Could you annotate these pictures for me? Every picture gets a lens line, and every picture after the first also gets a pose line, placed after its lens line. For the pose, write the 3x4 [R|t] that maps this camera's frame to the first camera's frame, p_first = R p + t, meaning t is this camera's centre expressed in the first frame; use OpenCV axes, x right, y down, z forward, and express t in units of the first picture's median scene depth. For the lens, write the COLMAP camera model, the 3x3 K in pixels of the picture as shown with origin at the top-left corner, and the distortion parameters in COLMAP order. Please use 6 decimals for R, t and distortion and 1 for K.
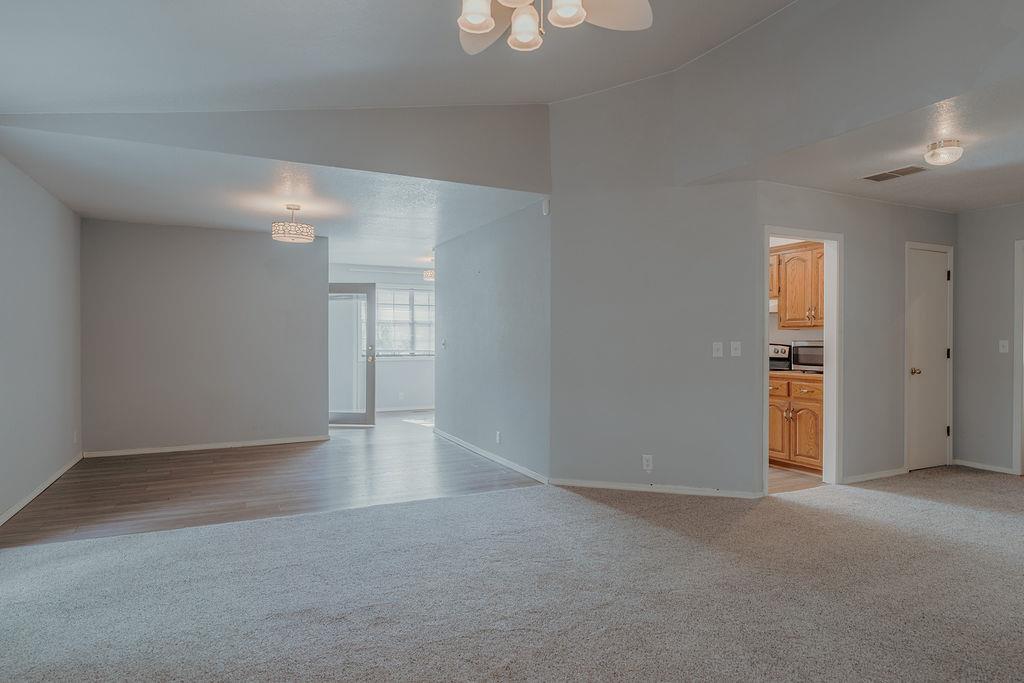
lens RADIAL K [[577.4, 0, 513.9], [0, 577.4, 344.1], [0, 0, 1]] dist [0.002093, 0.001463]
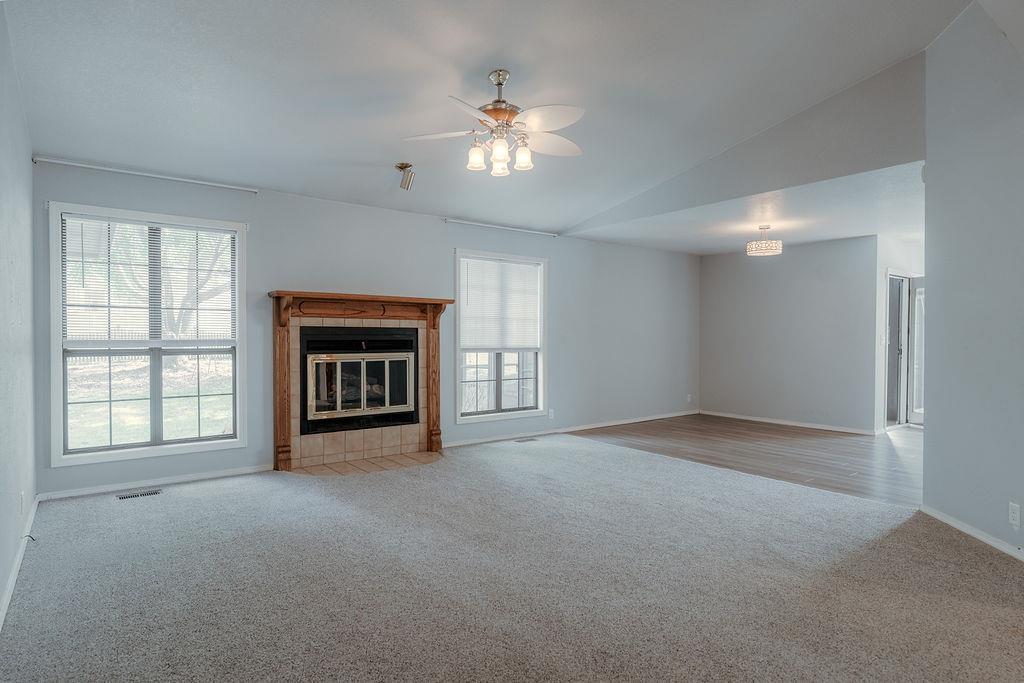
lens RADIAL K [[577.4, 0, 515.6], [0, 577.4, 339.5], [0, 0, 1]] dist [0.002093, 0.001463]
pose [[0.203672, 0.009004, -0.978998, 0.716043], [-0.010703, 0.999918, 0.006970, -0.003367], [0.978981, 0.009059, 0.203752, 0.244267]]
